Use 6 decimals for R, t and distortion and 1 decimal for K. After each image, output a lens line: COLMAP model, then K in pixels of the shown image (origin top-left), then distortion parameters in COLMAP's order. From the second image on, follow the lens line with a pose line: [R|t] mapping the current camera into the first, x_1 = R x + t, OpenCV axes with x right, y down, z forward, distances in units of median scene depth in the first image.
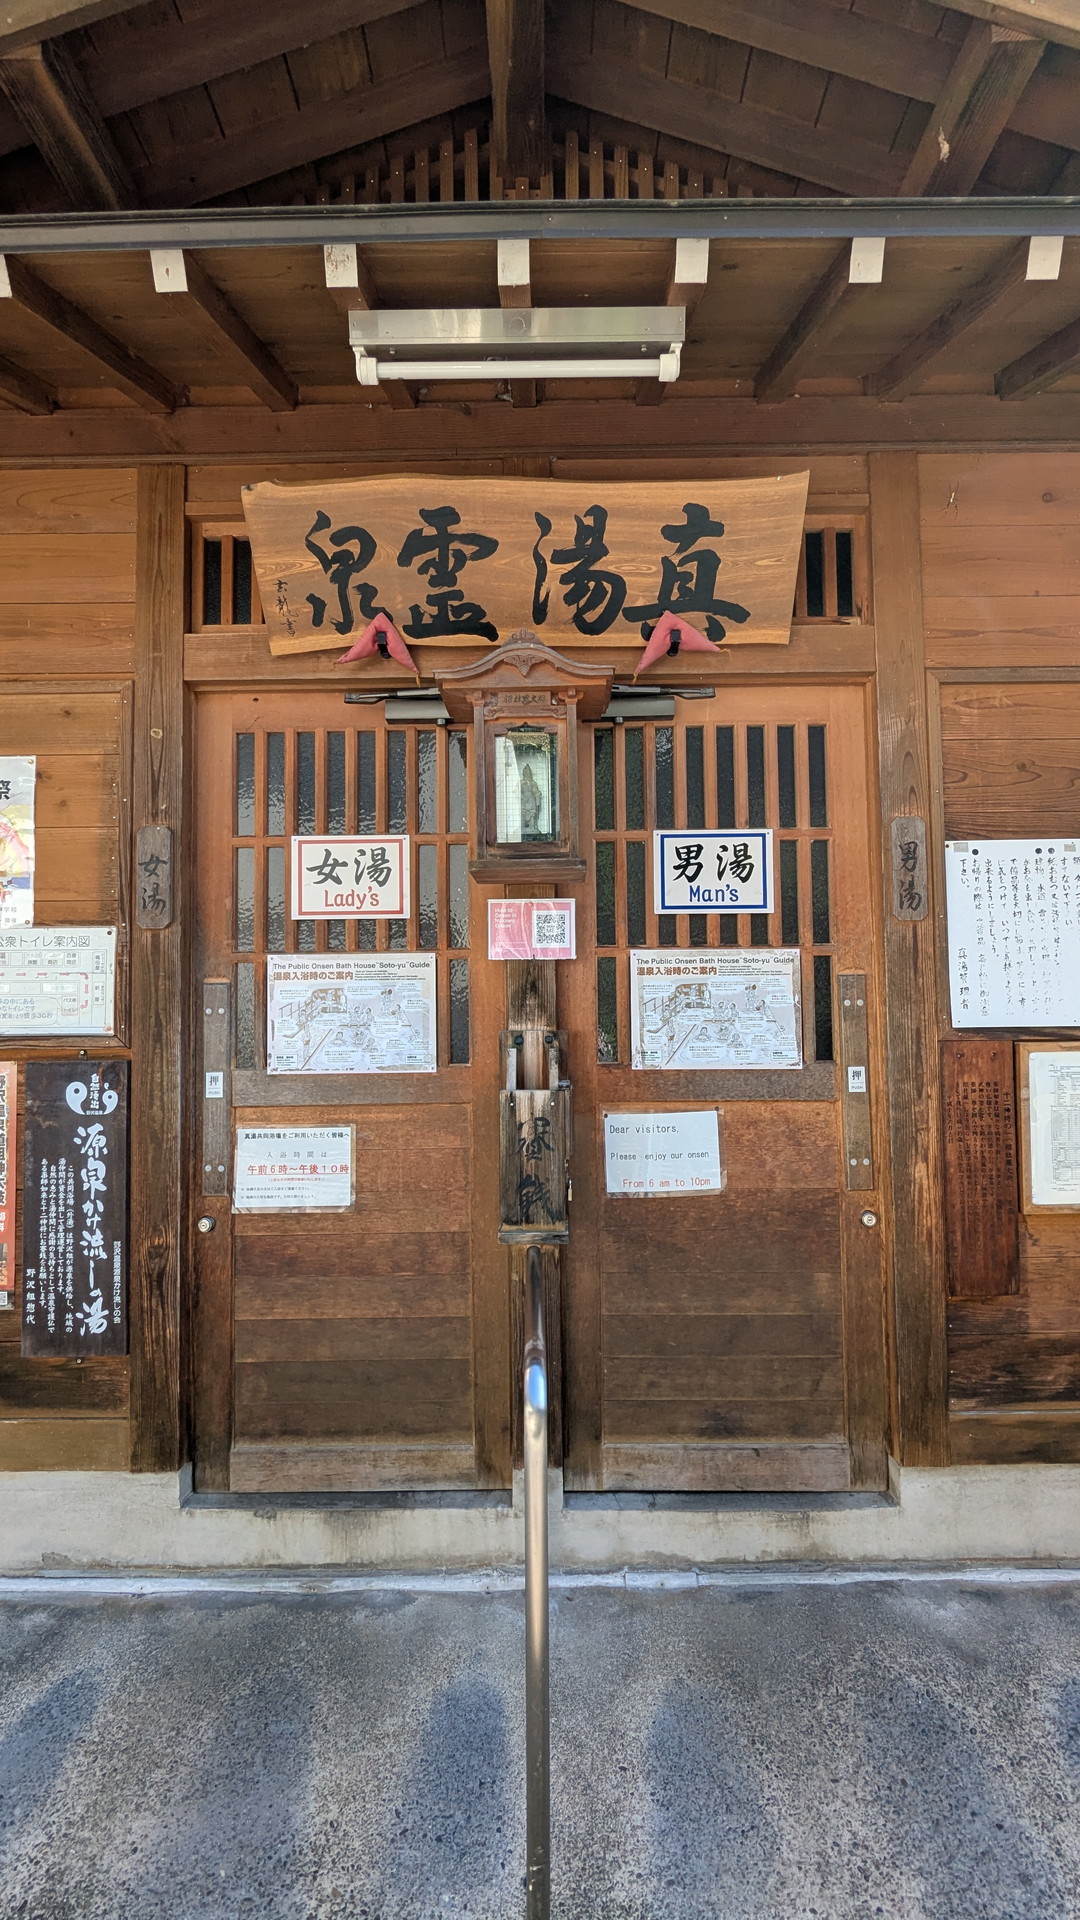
lens RADIAL K [[929.8, 0, 540.0], [0, 929.8, 960.0], [0, 0, 1]] dist [0.000448, -0.000207]
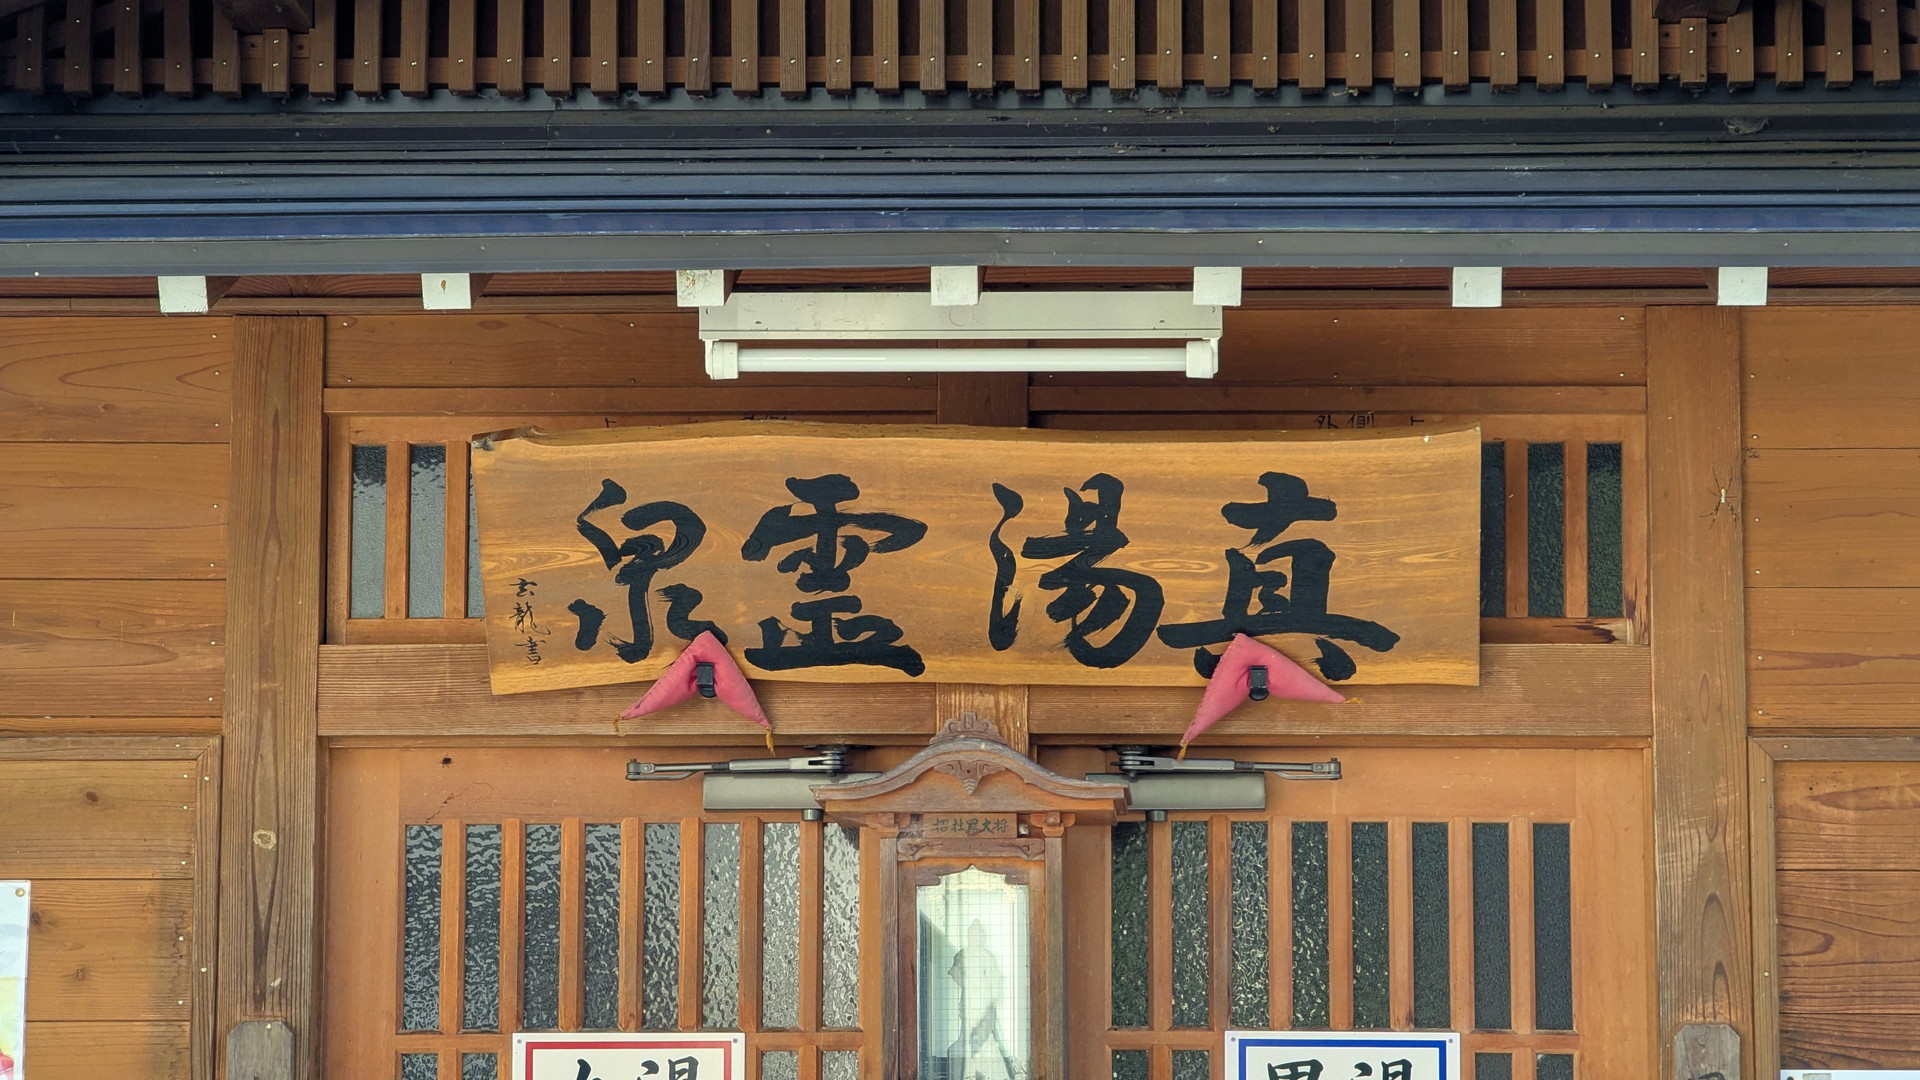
lens RADIAL K [[5821.7, 0, 960.0], [0, 5821.7, 540.0], [0, 0, 1]] dist [0.279069, 0.021243]
pose [[0.999353, 0.009410, -0.034713, 0.090490], [-0.012181, 0.996678, -0.080521, -0.156587], [0.033840, 0.080892, 0.996148, -2.326333]]
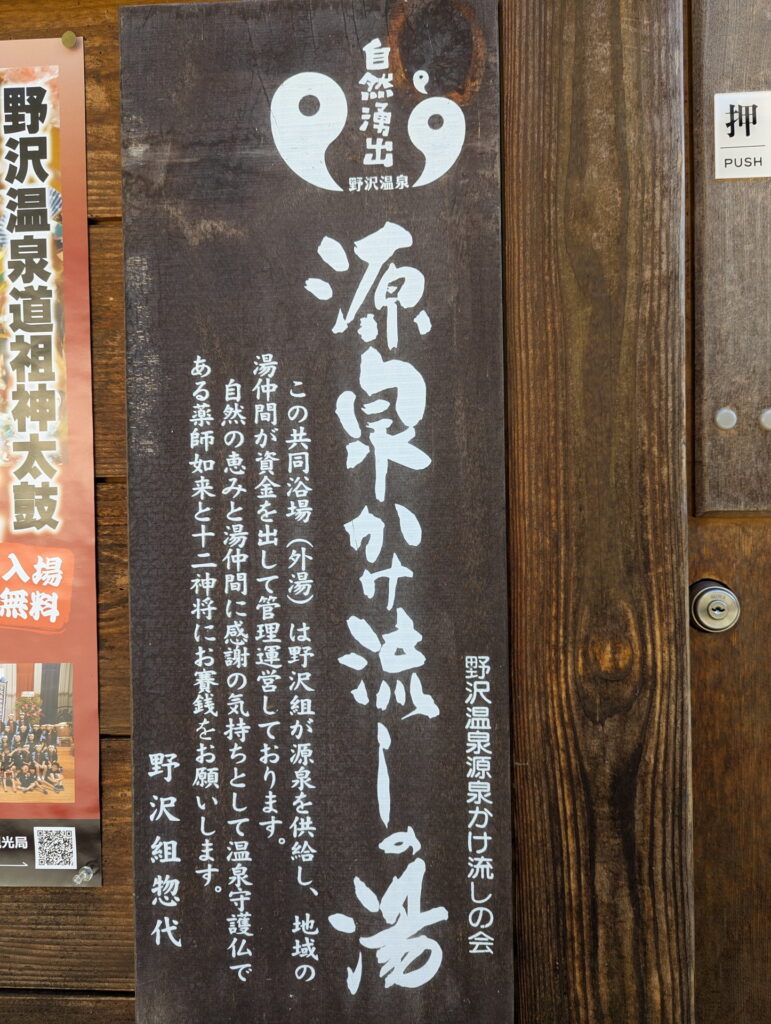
lens RADIAL K [[709.3, 0, 385.5], [0, 709.3, 512.0], [0, 0, 1]] dist [0.042371, -0.036416]
pose [[0.998826, -0.002852, -0.048360, -0.469615], [0.005412, 0.998586, 0.052881, 0.249325], [0.048140, -0.053081, 0.997429, 0.793020]]
